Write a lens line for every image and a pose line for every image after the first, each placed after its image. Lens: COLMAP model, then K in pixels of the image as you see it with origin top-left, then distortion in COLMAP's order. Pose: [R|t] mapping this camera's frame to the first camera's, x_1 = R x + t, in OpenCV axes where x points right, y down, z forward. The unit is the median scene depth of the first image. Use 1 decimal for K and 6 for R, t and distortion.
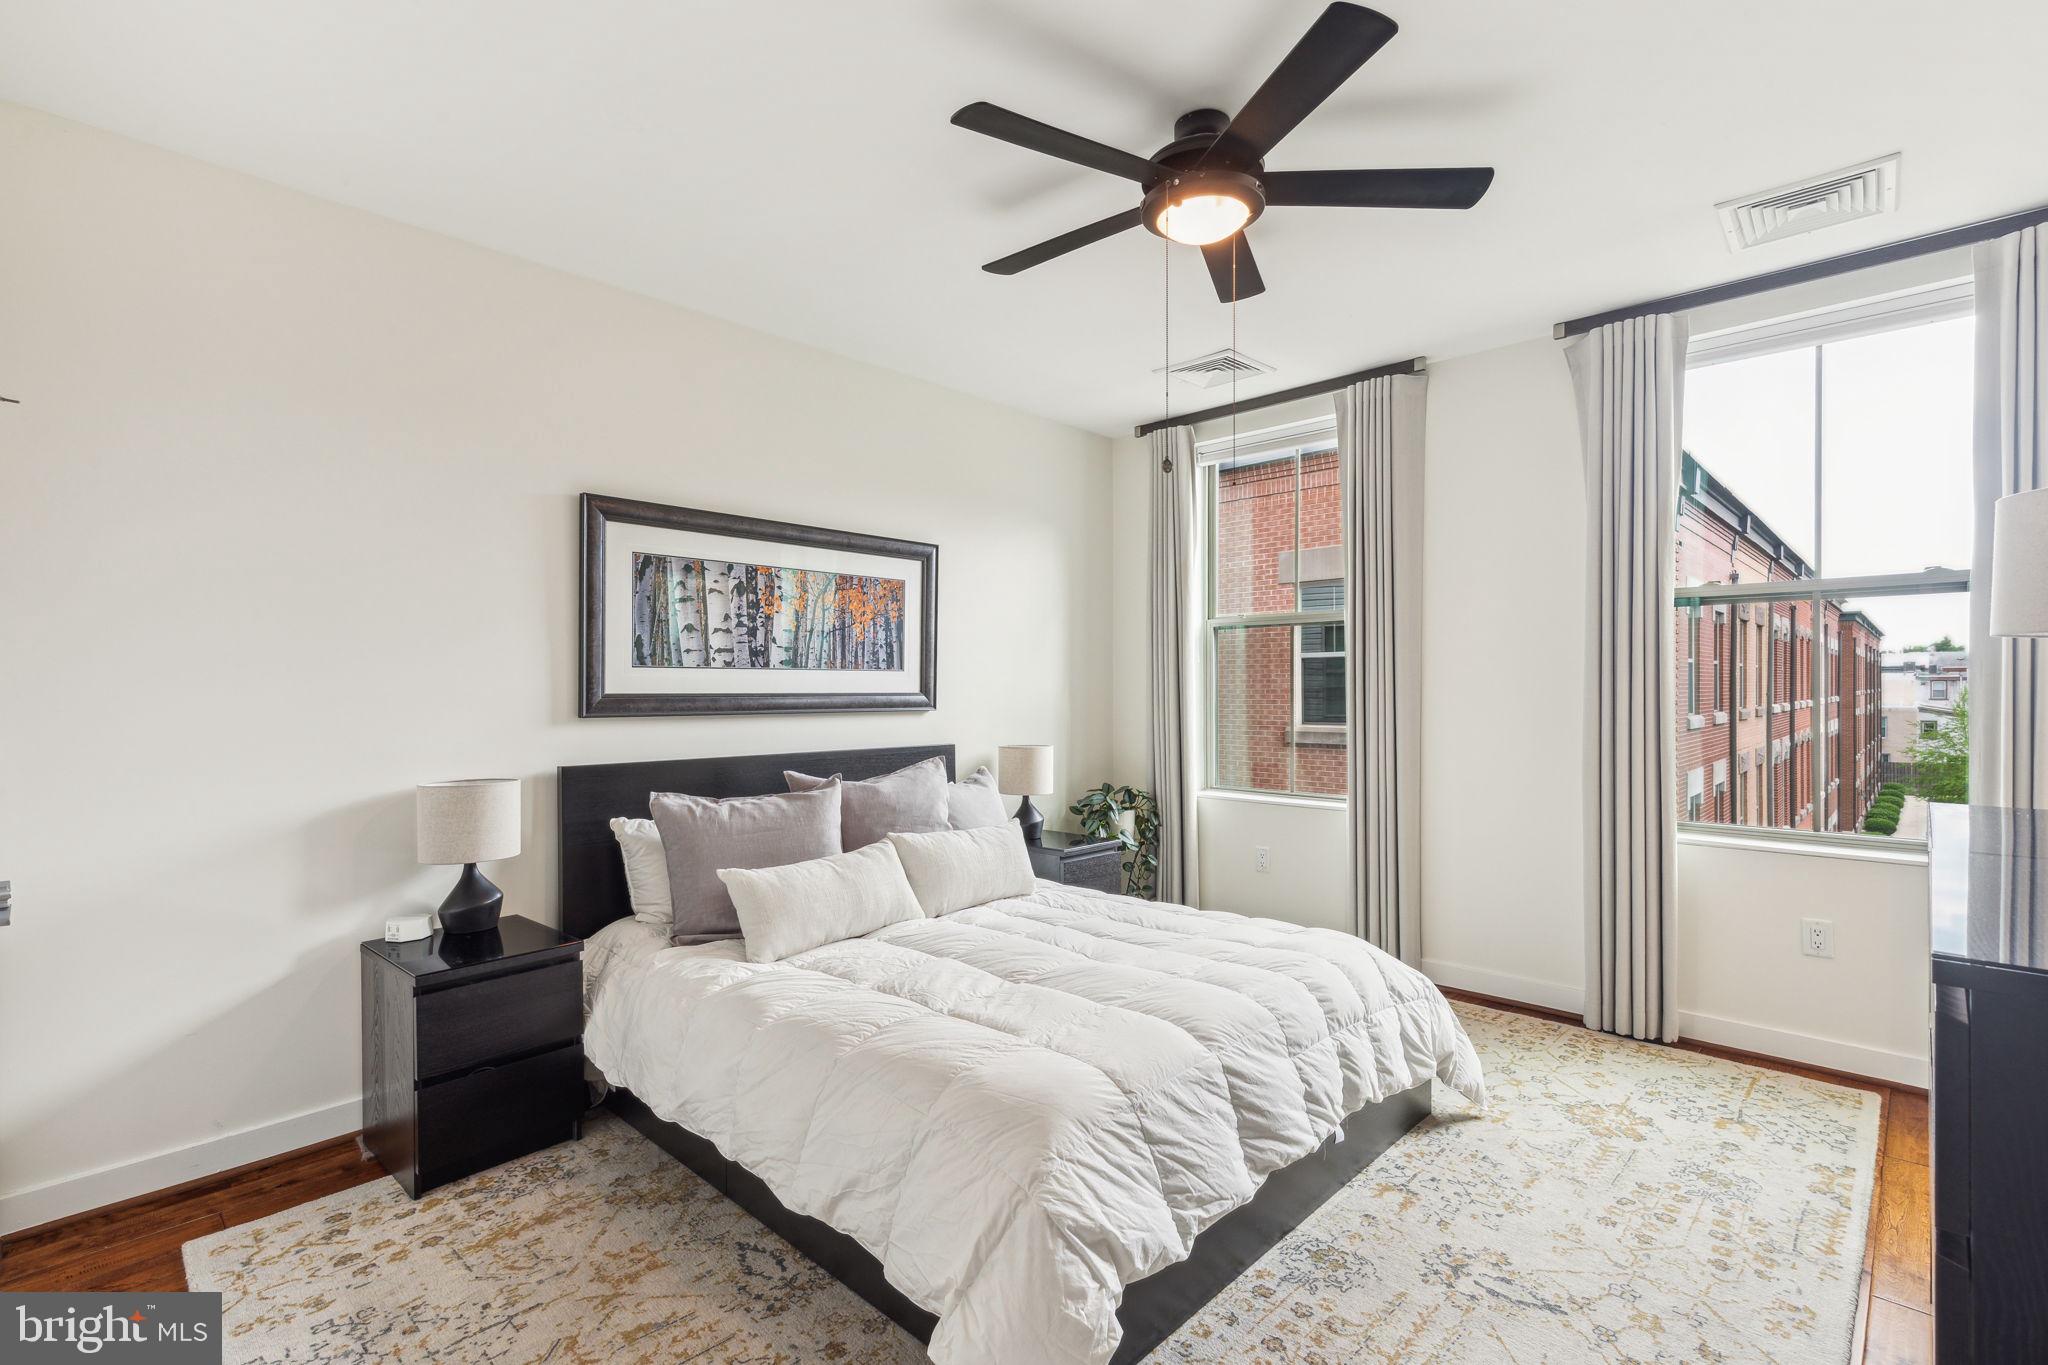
lens RADIAL K [[938.2, 0, 1032.1], [0, 938.2, 686.5], [0, 0, 1]] dist [-0.002908, -0.000733]
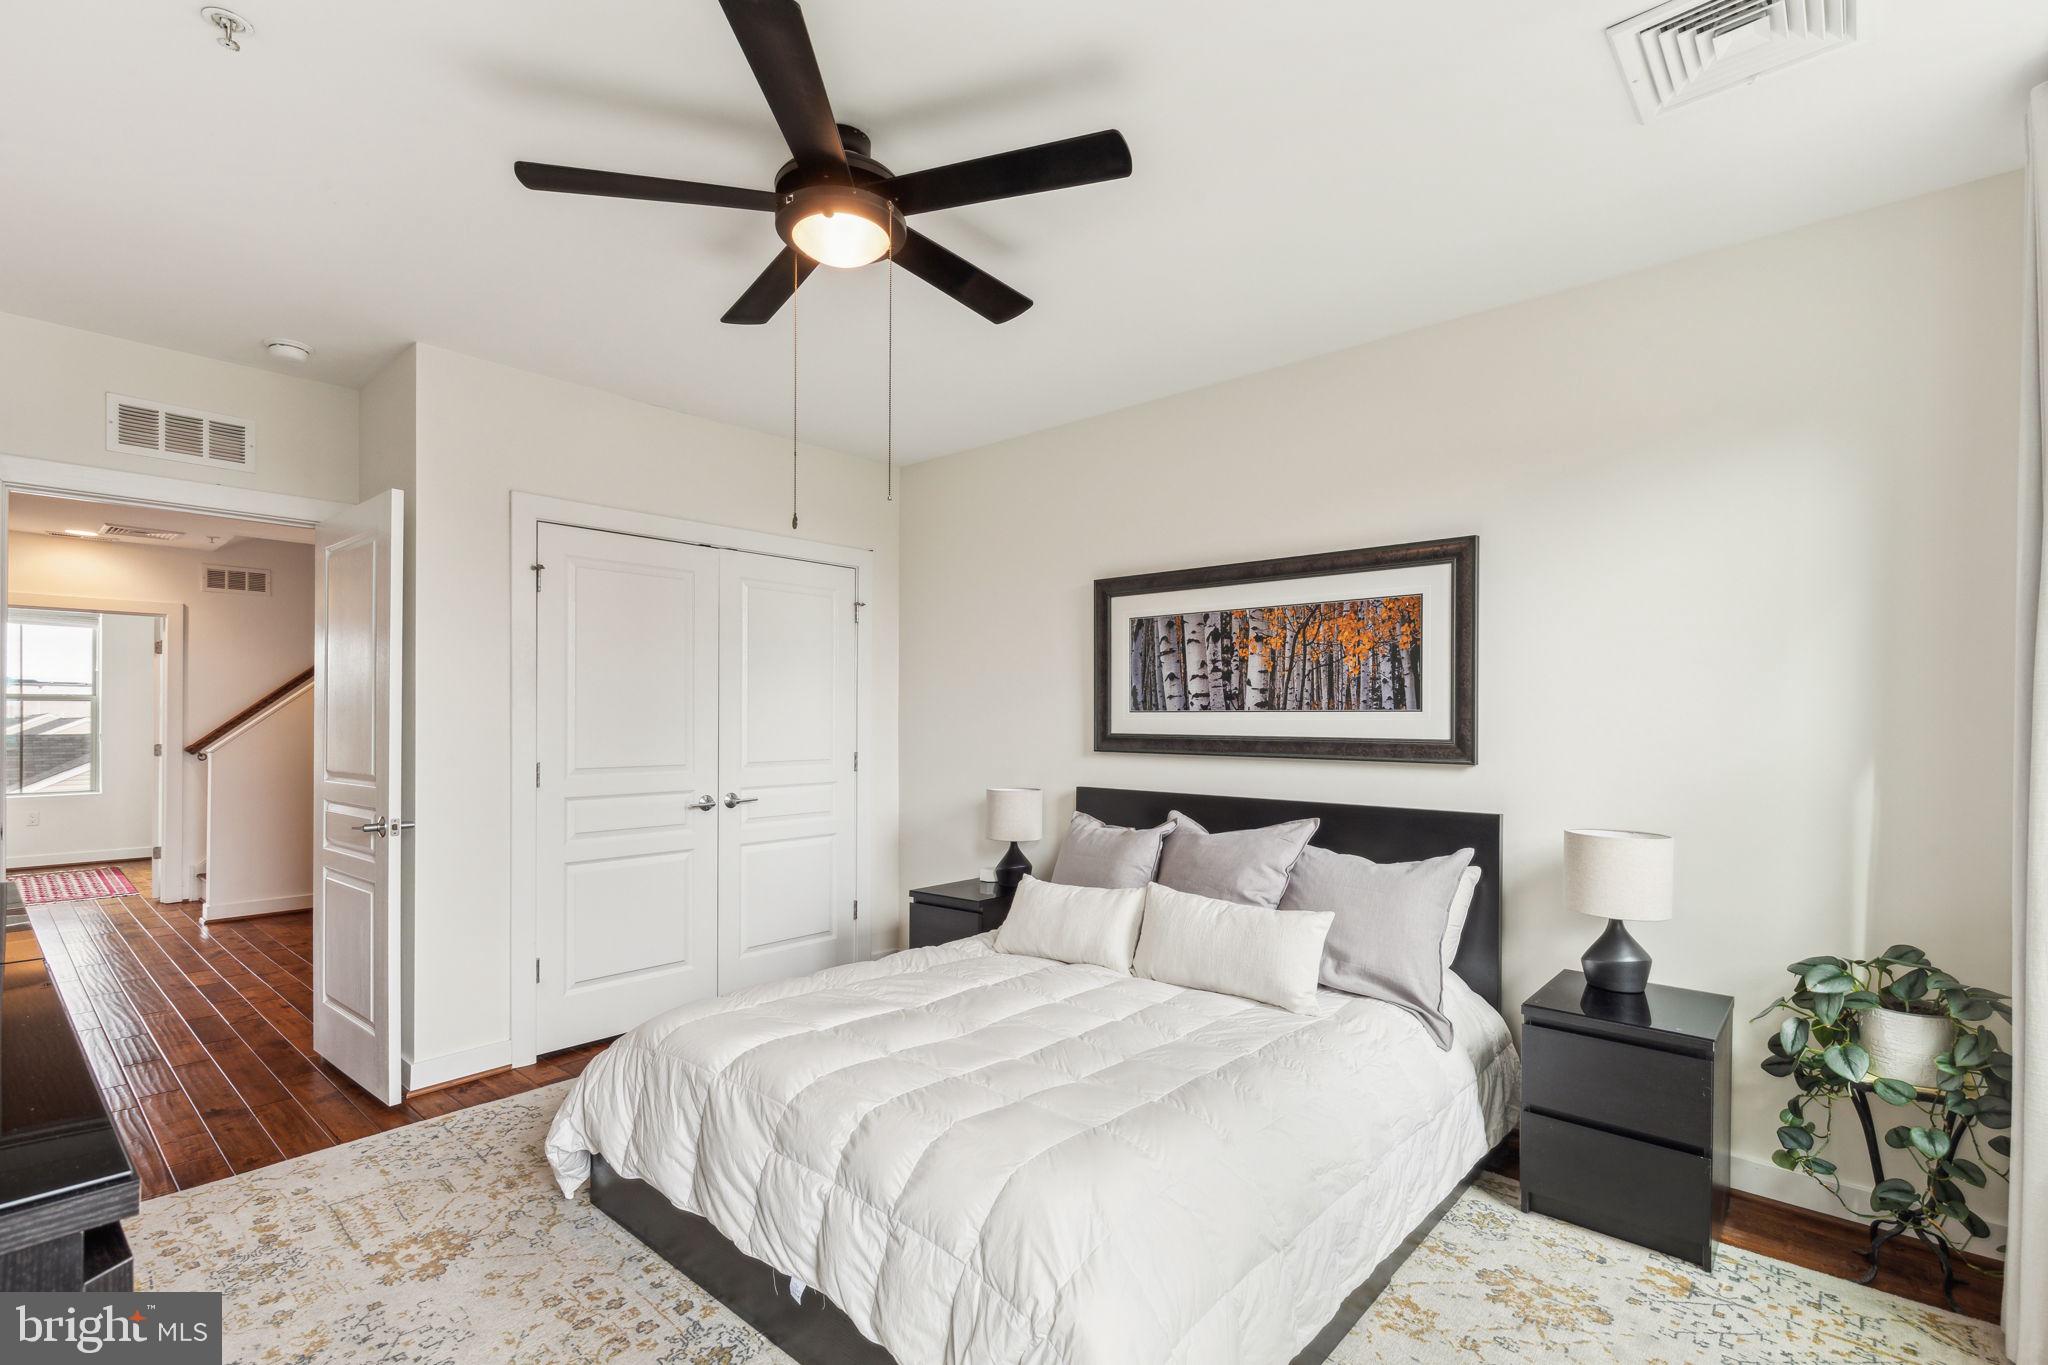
lens RADIAL K [[938.2, 0, 1015.4], [0, 938.2, 715.1], [0, 0, 1]] dist [-0.002908, -0.000733]
pose [[0.014315, -0.010391, -0.999844, 0.724518], [-0.010416, 0.999890, -0.010541, -0.001959], [0.999843, 0.010565, 0.014205, 0.753278]]
